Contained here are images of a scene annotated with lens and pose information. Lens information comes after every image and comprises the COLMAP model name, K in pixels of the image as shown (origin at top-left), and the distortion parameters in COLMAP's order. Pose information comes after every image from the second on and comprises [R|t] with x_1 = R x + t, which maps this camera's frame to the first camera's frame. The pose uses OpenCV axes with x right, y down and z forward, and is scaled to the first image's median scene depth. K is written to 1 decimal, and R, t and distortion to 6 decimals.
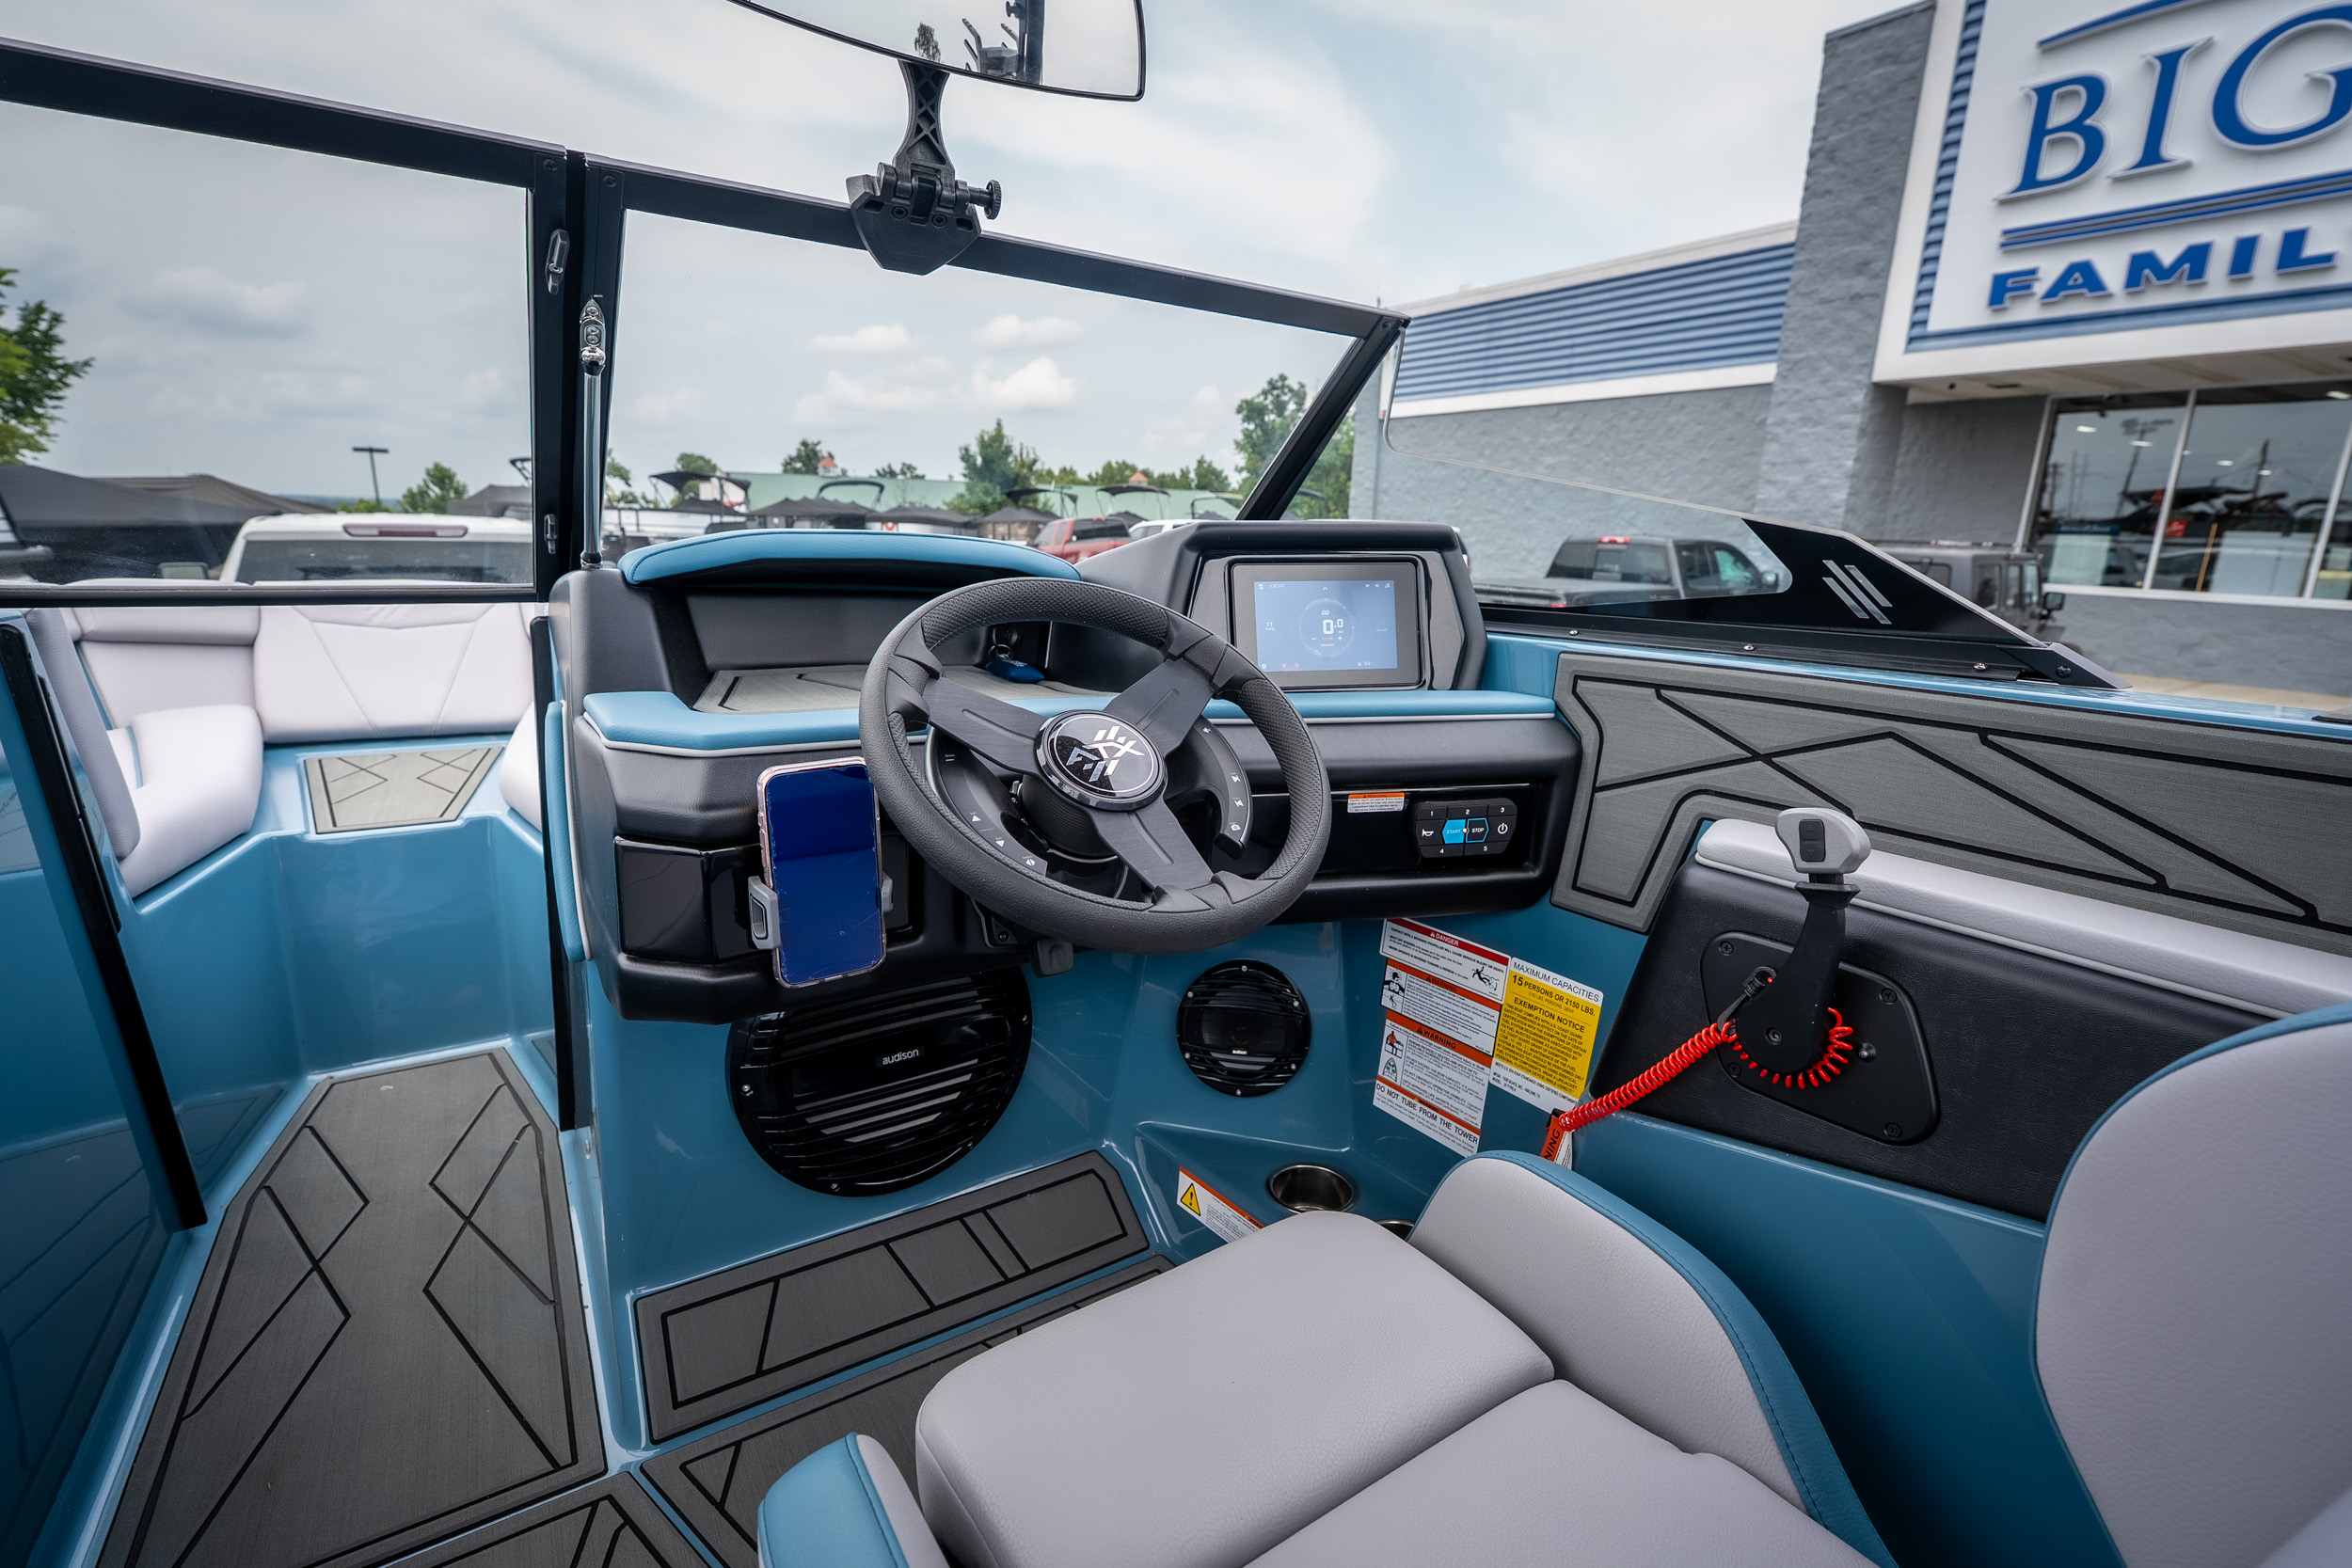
lens RADIAL K [[1054.9, 0, 1177.8], [0, 1054.9, 781.2], [0, 0, 1]] dist [-0.006495, 0.002283]
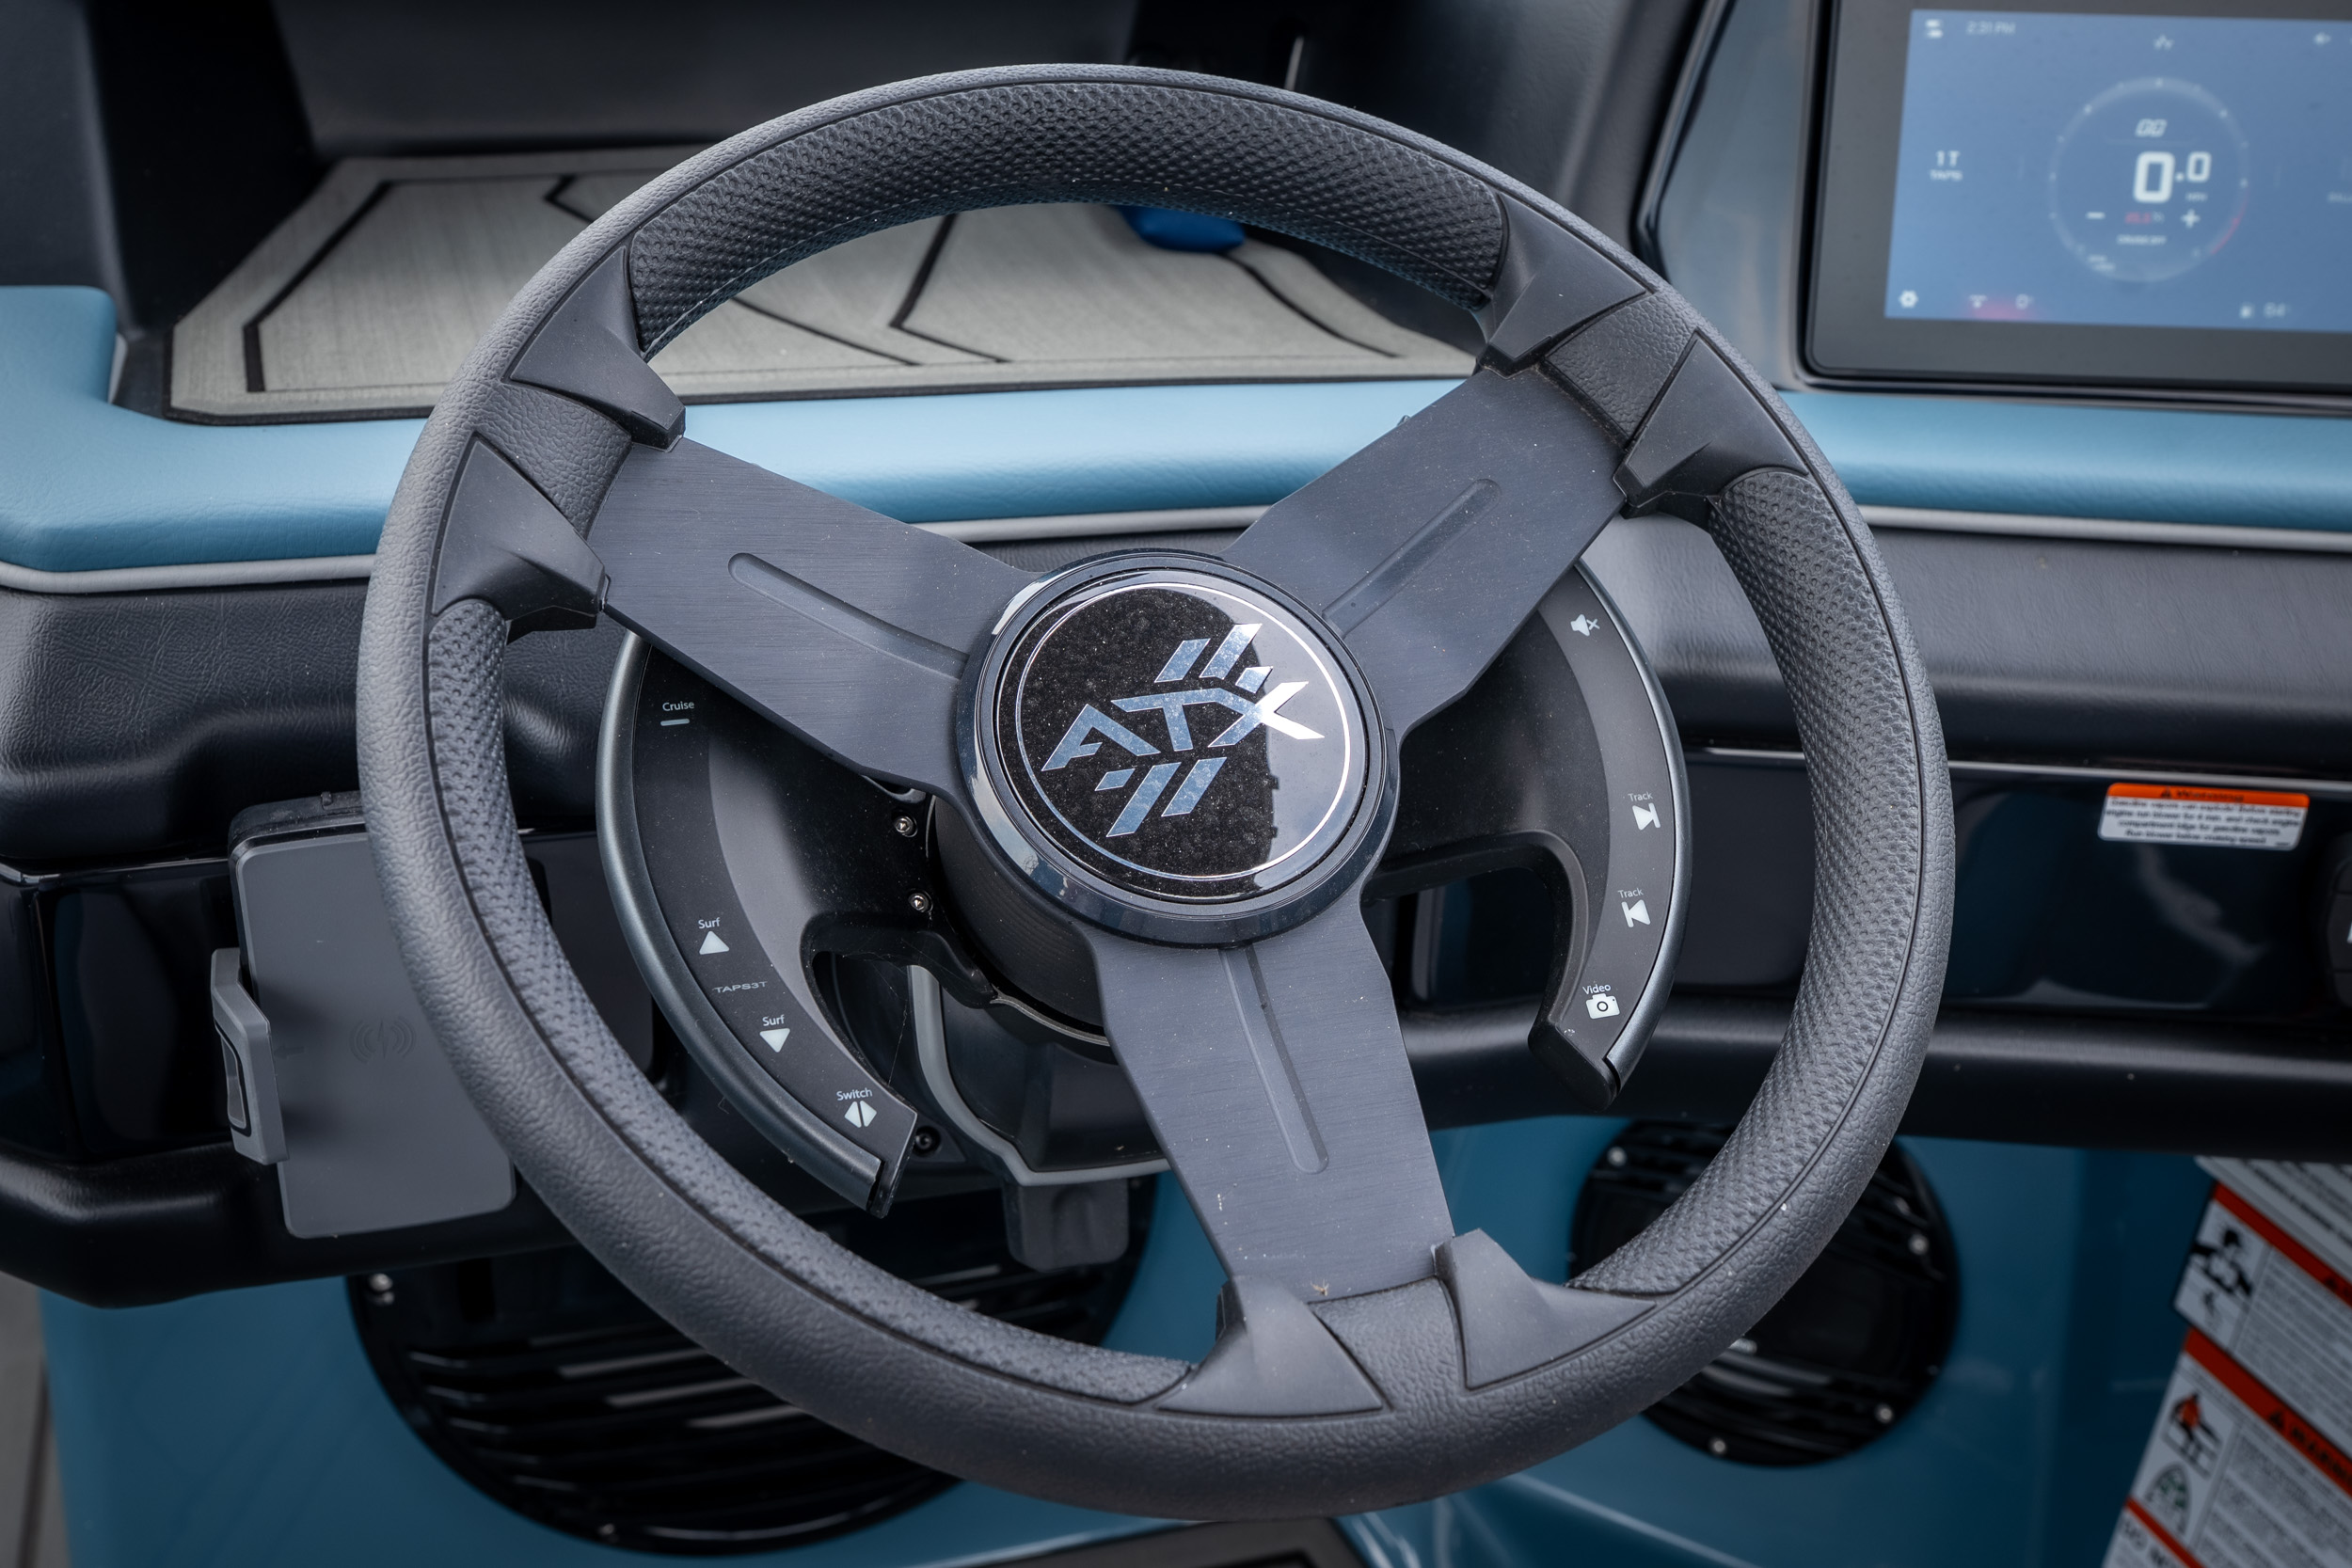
lens RADIAL K [[2637.7, 0, 1187.8], [0, 2637.7, 775.6], [0, 0, 1]] dist [-0.003892, 0.000000]
pose [[0.962915, 0.131778, -0.235433, 0.067949], [-0.078350, 0.971579, 0.223372, -0.111261], [0.258177, -0.196643, 0.945873, 0.171817]]
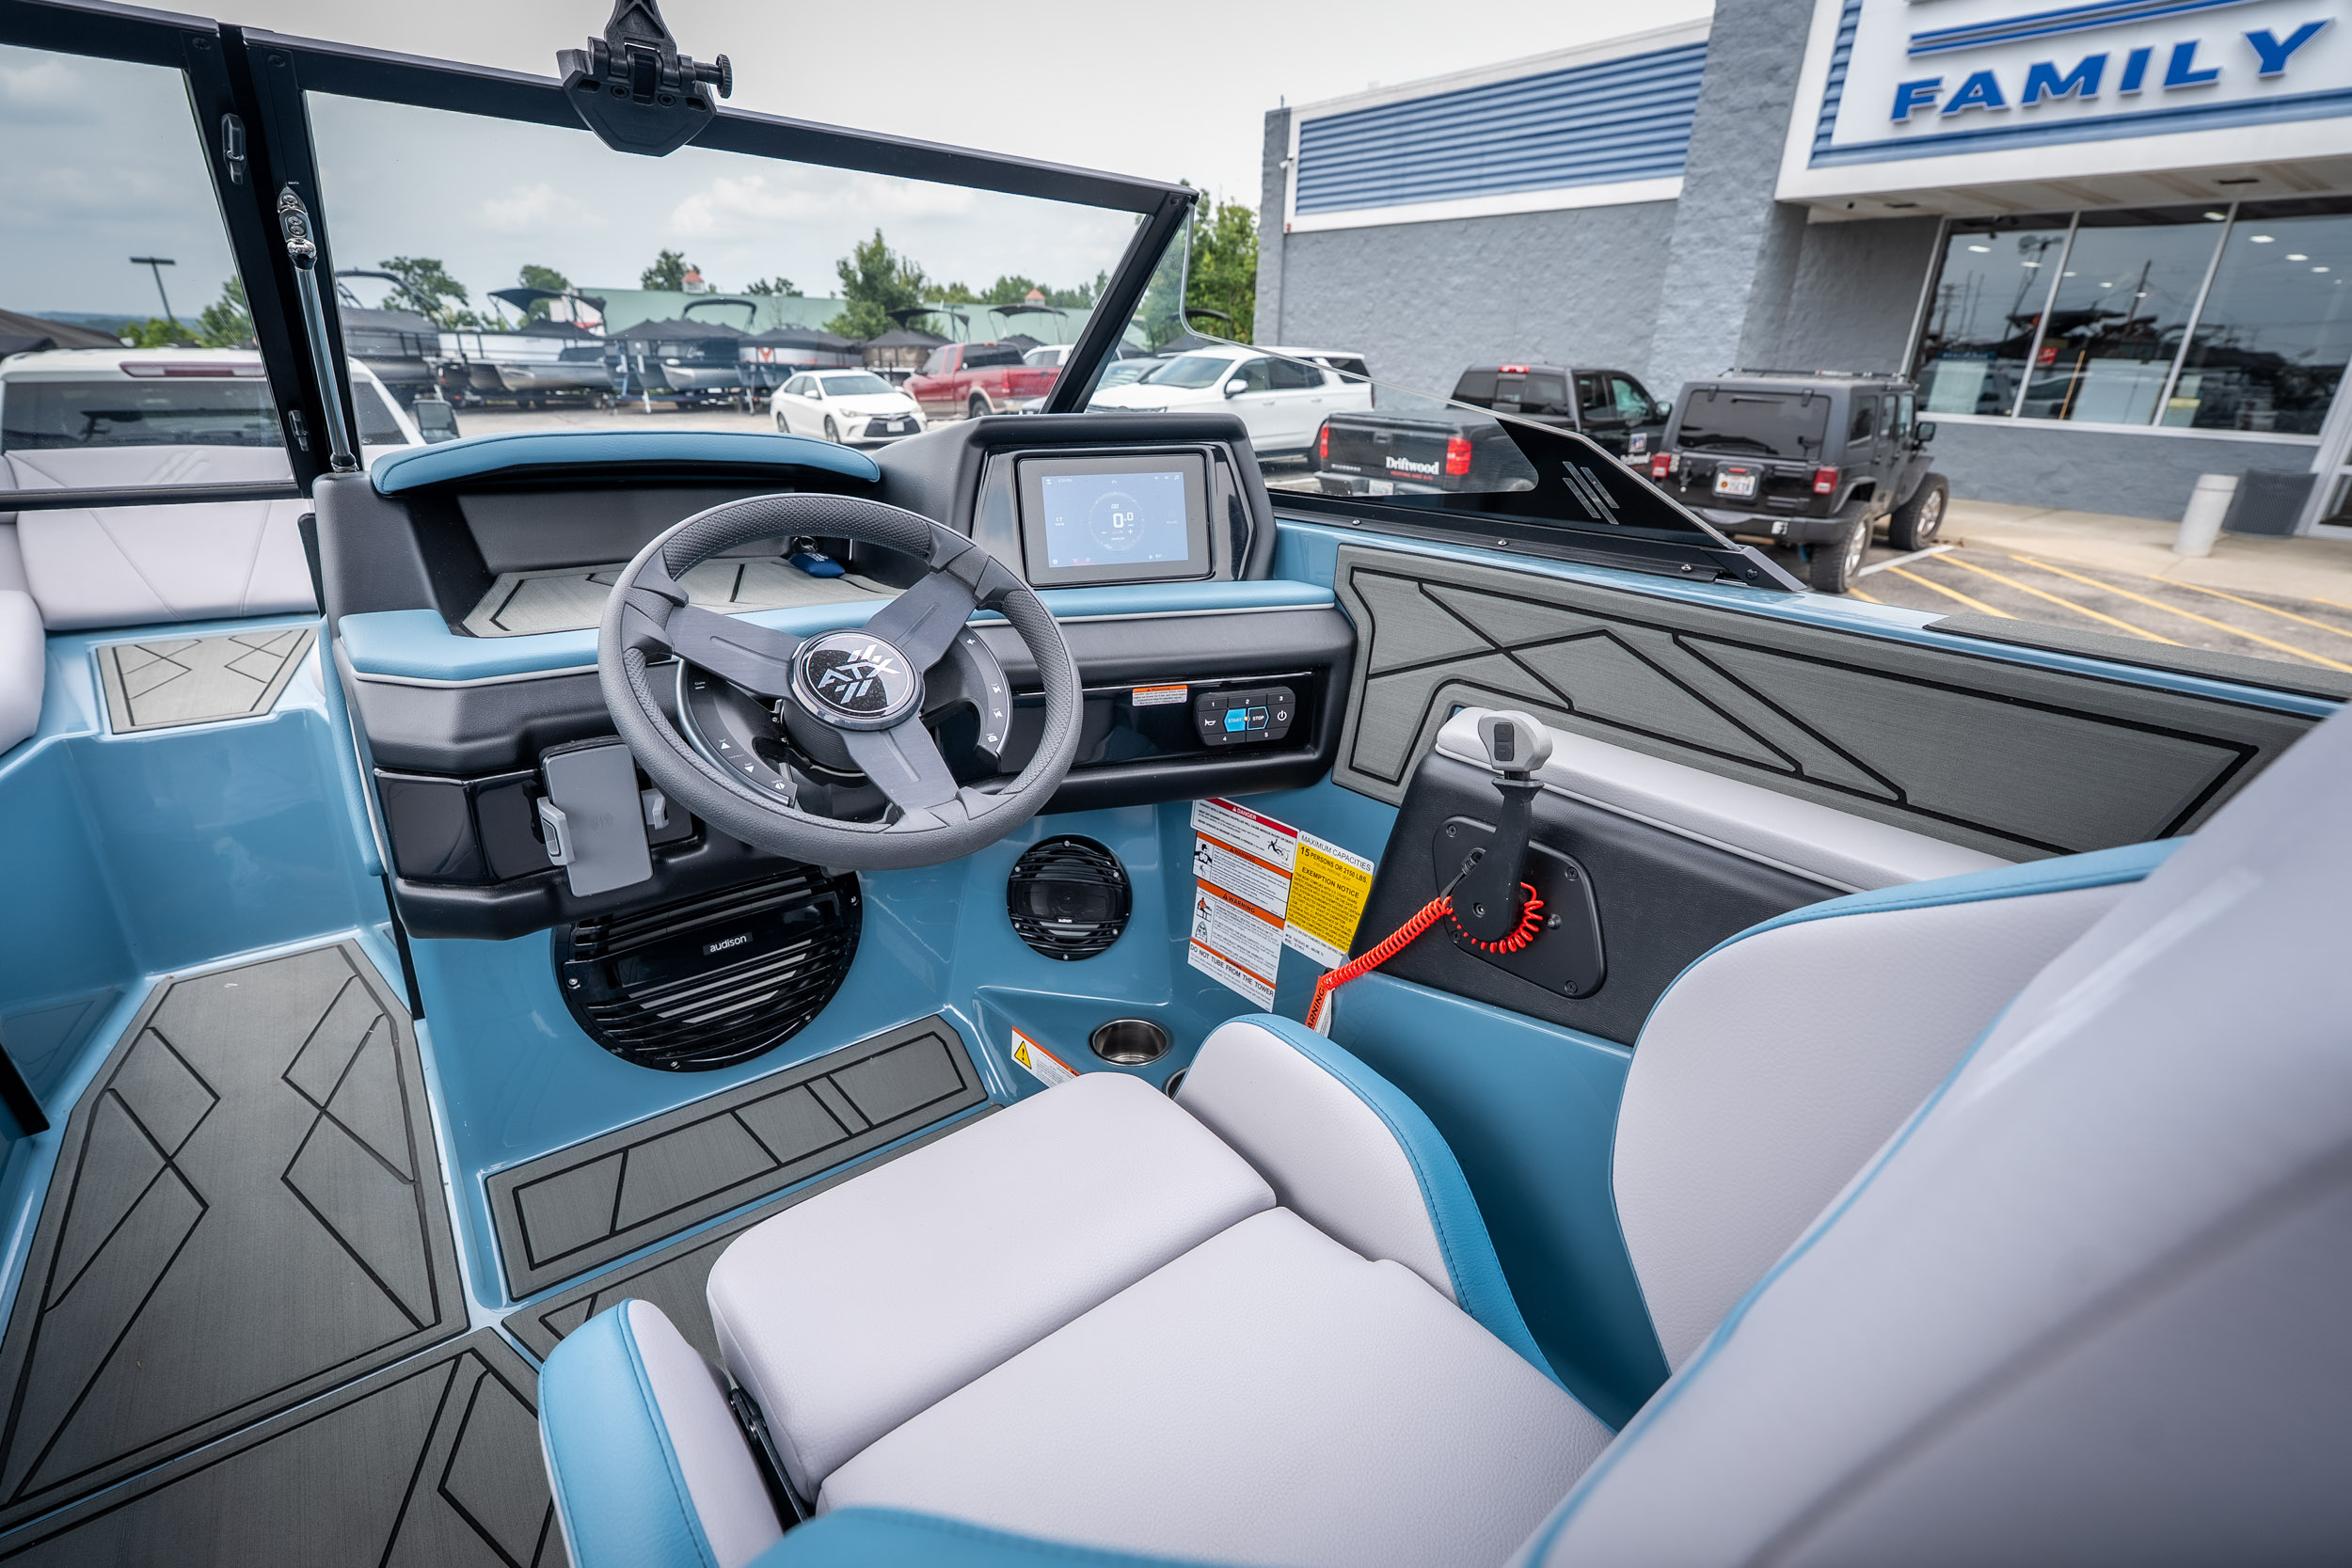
lens RADIAL K [[1054.9, 0, 1177.2], [0, 1054.9, 780.7], [0, 0, 1]] dist [-0.006495, 0.002283]
pose [[0.996393, -0.033172, 0.078103, 0.097178], [0.020985, 0.988160, 0.151983, -0.044924], [-0.082220, -0.149796, 0.985292, -0.041678]]
